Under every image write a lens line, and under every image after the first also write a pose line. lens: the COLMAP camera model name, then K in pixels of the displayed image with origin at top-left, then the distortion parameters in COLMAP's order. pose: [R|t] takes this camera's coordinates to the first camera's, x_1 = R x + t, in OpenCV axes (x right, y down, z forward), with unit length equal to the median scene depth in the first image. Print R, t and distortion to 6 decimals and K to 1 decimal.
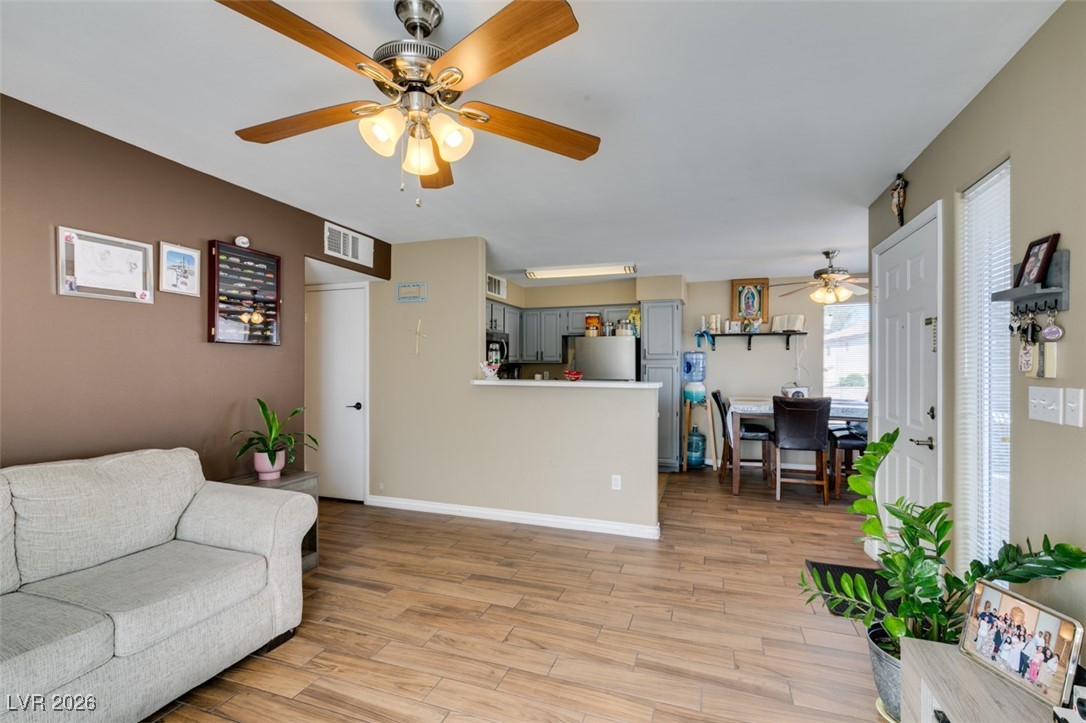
lens RADIAL K [[482.8, 0, 544.3], [0, 482.8, 364.4], [0, 0, 1]] dist [-0.000339, -0.000789]
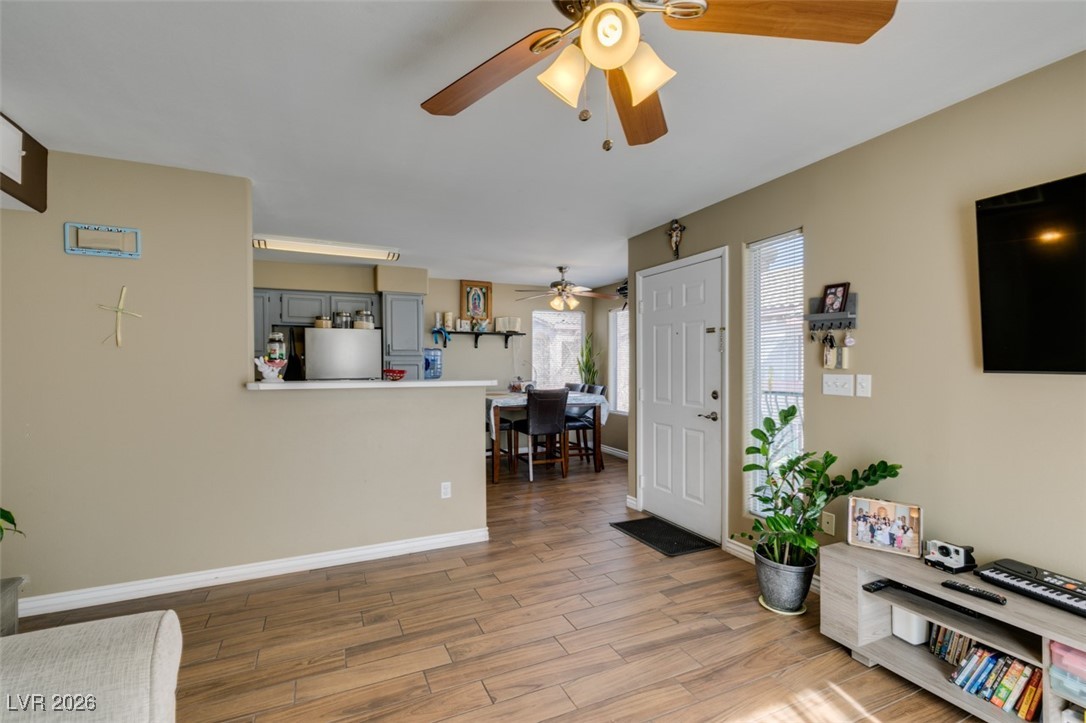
lens RADIAL K [[482.5, 0, 541.1], [0, 482.5, 364.4], [0, 0, 1]] dist [0.002482, -0.000733]
pose [[0.716477, -0.004976, 0.697593, -0.426905], [0.000589, 0.999979, 0.006528, 0.000667], [-0.697610, -0.004266, 0.716465, 0.263758]]
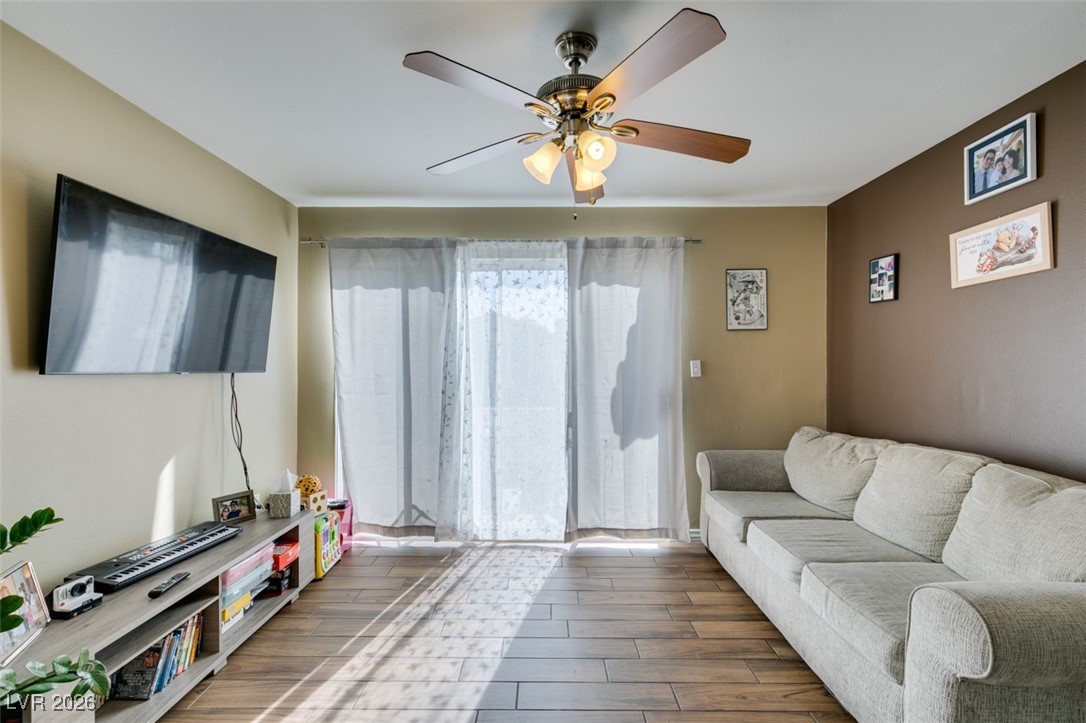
lens RADIAL K [[482.5, 0, 541.1], [0, 482.5, 364.4], [0, 0, 1]] dist [0.002482, -0.000733]
pose [[-0.944547, -0.004653, -0.328343, 0.088786], [-0.001390, 0.999947, -0.010171, 0.009592], [0.328373, -0.009151, -0.944504, 1.007839]]
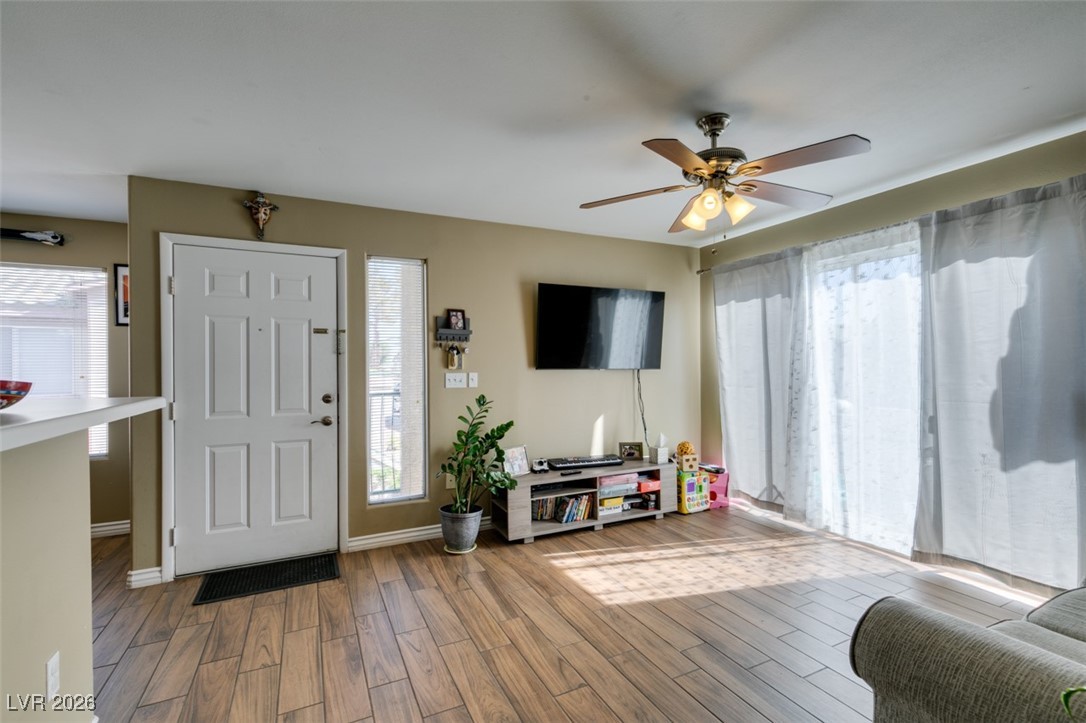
lens RADIAL K [[482.5, 0, 541.1], [0, 482.5, 364.4], [0, 0, 1]] dist [0.002482, -0.000733]
pose [[-0.714234, 0.005858, 0.699882, -0.453741], [0.002296, 0.999979, -0.006027, 0.009824], [-0.699903, -0.002698, -0.714233, 1.205073]]
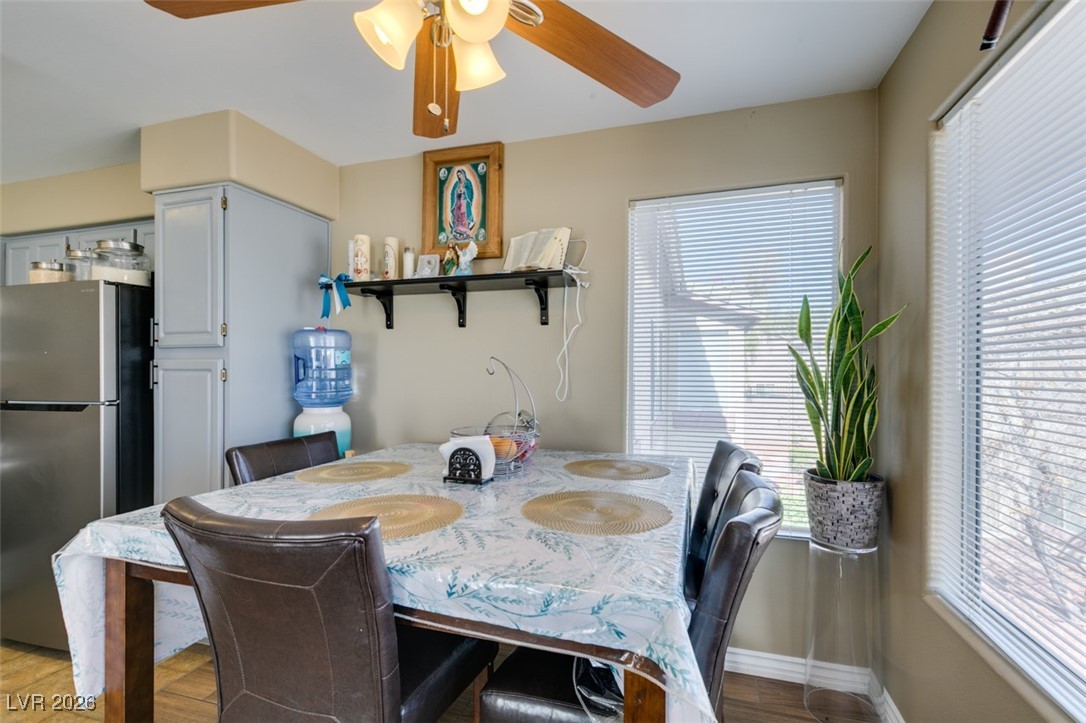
lens RADIAL K [[485.0, 0, 540.4], [0, 485.0, 359.9], [0, 0, 1]] dist [0.000950, -0.000246]
pose [[0.999377, -0.004146, 0.035044, 0.933691], [0.004332, 0.999977, -0.005245, 0.003999], [-0.035021, 0.005394, 0.999372, 1.165721]]
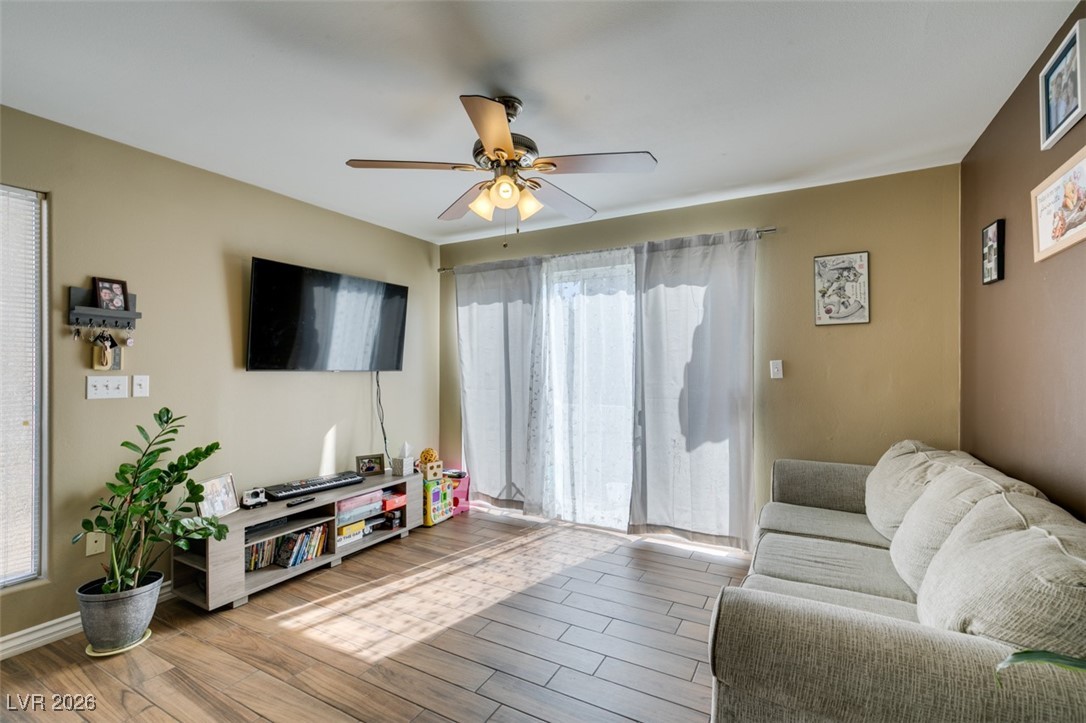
lens RADIAL K [[484.5, 0, 541.7], [0, 484.5, 365.8], [0, 0, 1]] dist [0.003442, -0.000379]
pose [[-0.986529, -0.002941, 0.163563, -0.293574], [-0.004231, 0.999963, -0.007539, 0.010185], [-0.163535, -0.008130, -0.986504, 1.164388]]
